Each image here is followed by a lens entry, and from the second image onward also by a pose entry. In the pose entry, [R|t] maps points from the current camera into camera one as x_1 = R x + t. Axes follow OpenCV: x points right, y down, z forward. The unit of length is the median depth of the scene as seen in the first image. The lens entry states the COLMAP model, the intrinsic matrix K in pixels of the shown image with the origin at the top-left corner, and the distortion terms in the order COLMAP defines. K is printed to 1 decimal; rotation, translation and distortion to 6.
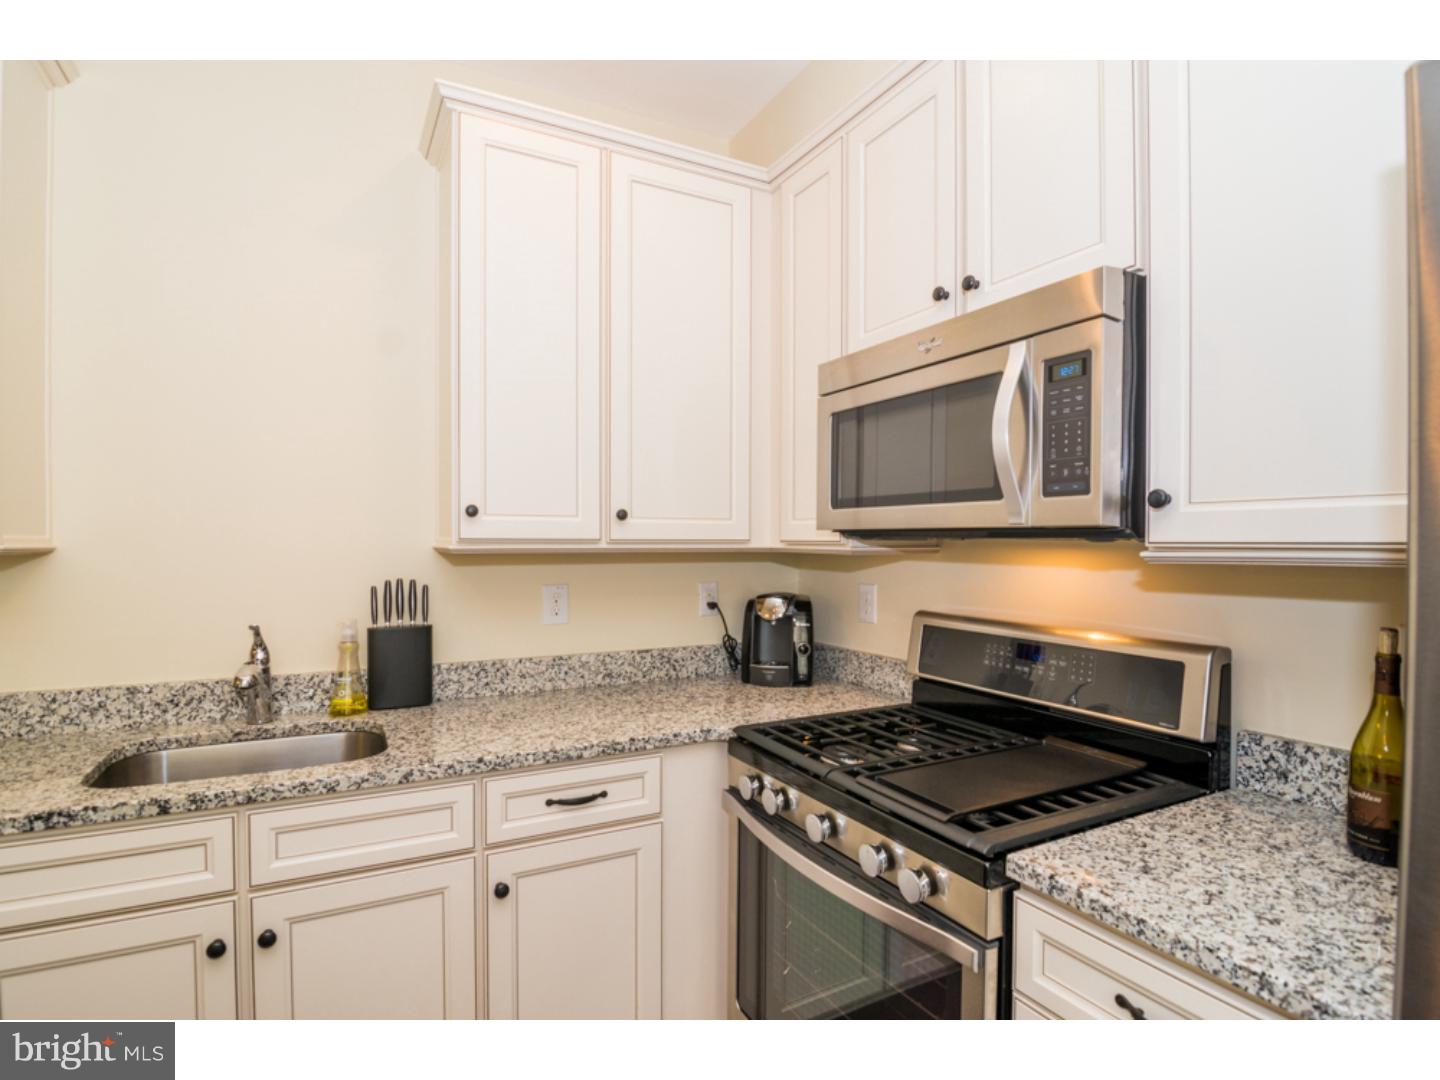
lens RADIAL K [[741.6, 0, 720.0], [0, 741.6, 540.0], [0, 0, 1]] dist [0.000038, -0.000622]
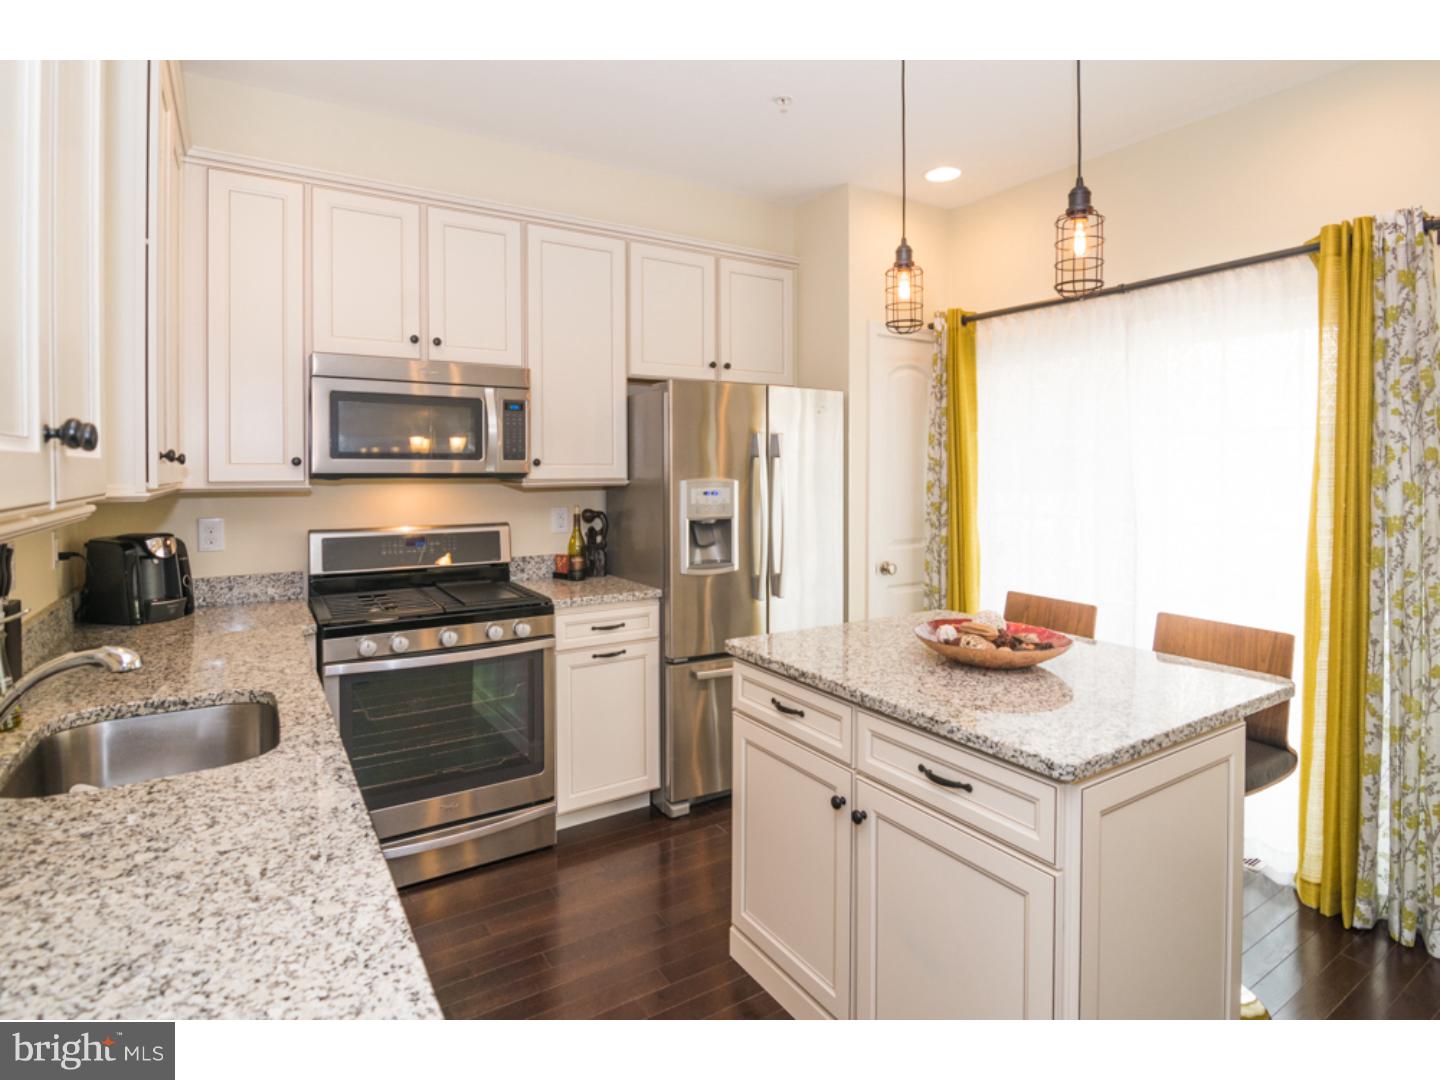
lens RADIAL K [[741.6, 0, 720.0], [0, 741.6, 540.0], [0, 0, 1]] dist [0.000038, -0.000622]
pose [[-0.076300, -0.078837, 0.993963, -1.775413], [0.009430, 0.996768, 0.079784, 0.010976], [-0.997040, 0.015461, -0.075310, 0.484394]]
